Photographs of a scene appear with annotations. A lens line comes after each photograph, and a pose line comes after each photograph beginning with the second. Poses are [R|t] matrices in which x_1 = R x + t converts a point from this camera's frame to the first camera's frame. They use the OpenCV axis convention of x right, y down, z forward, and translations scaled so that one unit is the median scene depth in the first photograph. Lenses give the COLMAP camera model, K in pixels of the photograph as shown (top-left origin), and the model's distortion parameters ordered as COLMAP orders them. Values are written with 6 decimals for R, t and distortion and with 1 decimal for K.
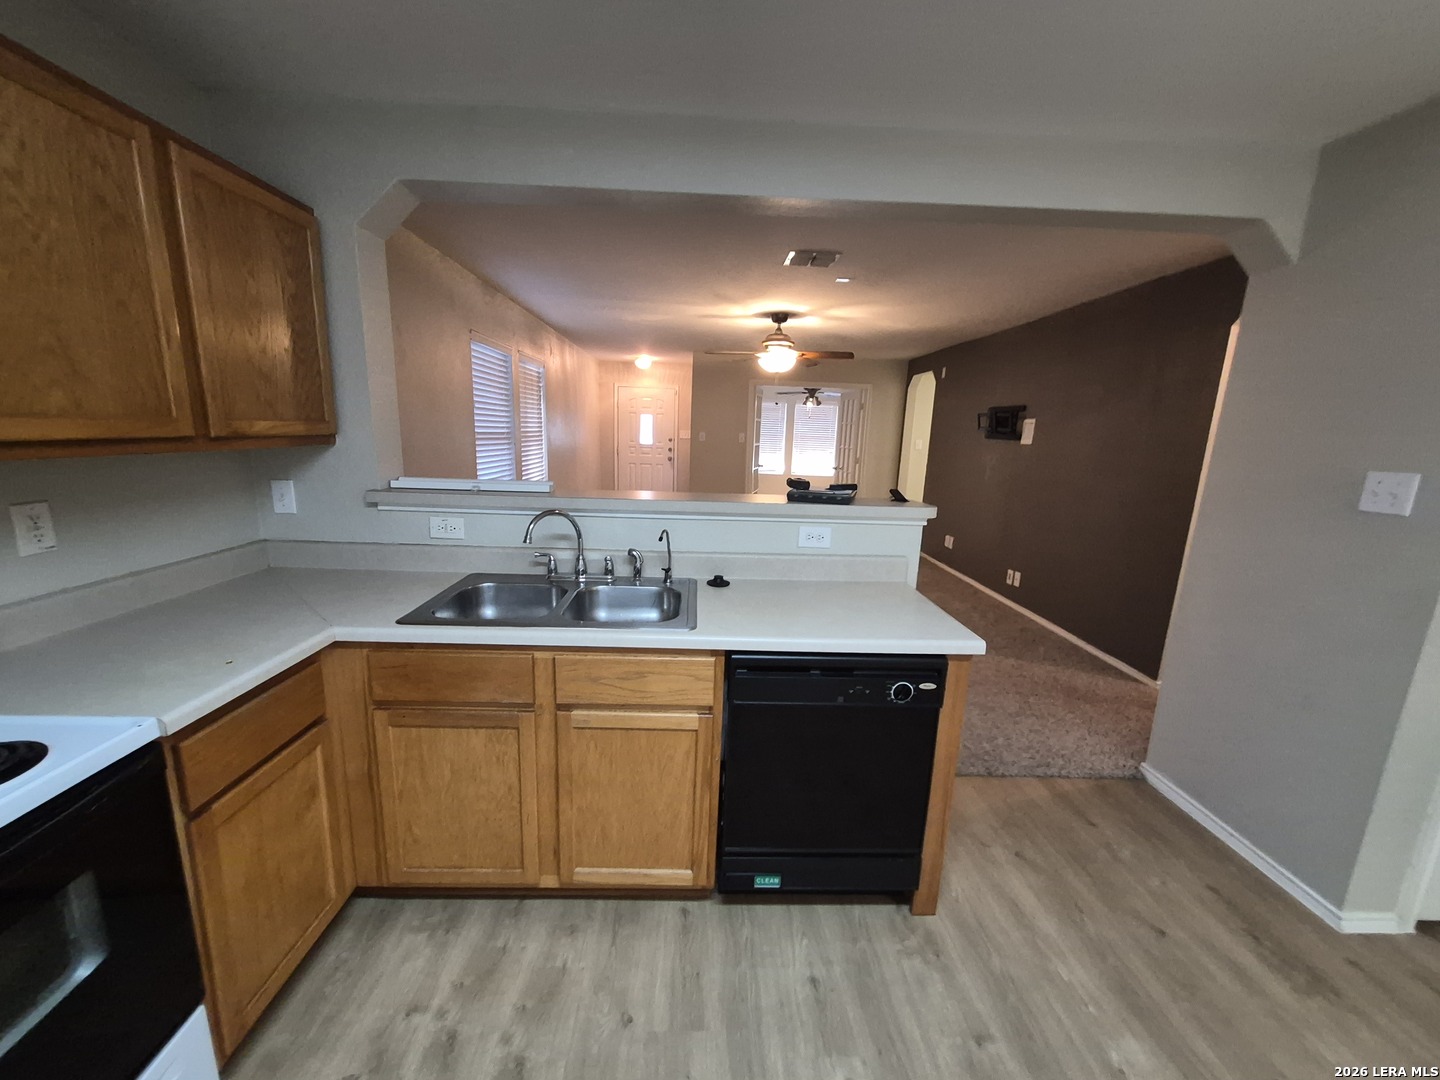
lens RADIAL K [[569.3, 0, 720.0], [0, 569.3, 540.0], [0, 0, 1]] dist [-0.000373, 0.000295]
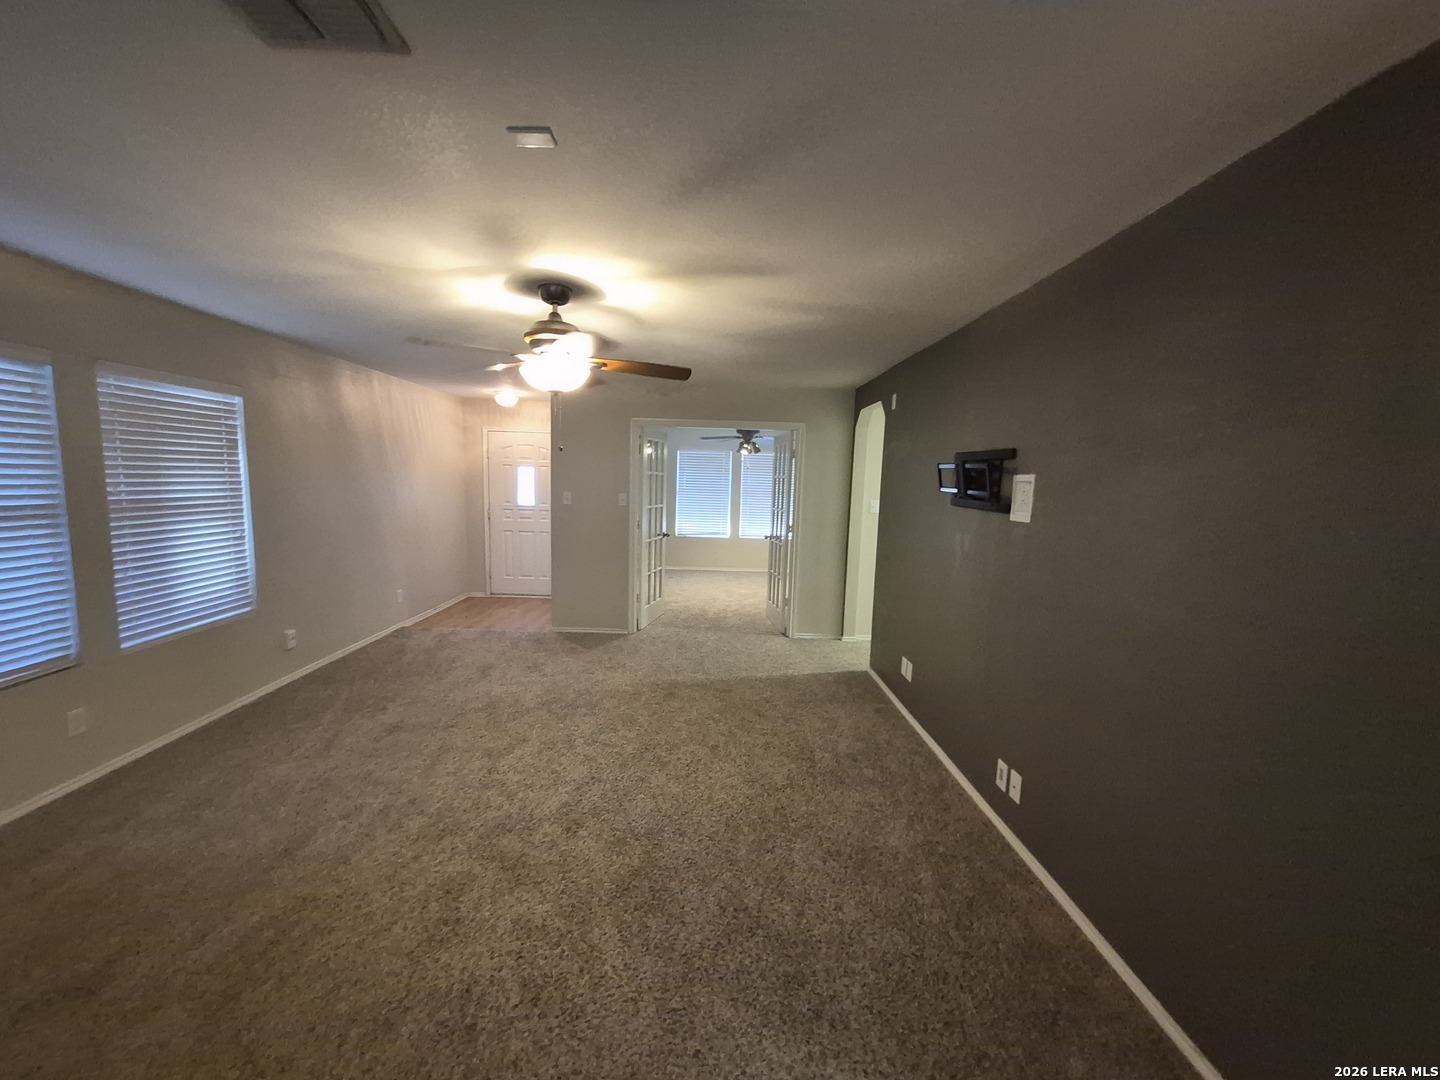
lens RADIAL K [[574.8, 0, 716.5], [0, 574.8, 545.6], [0, 0, 1]] dist [0.014098, 0.000059]
pose [[0.999789, -0.006746, -0.019406, 0.232628], [0.005261, 0.997126, -0.075577, -0.092996], [0.019860, 0.075459, 0.996951, 0.405026]]
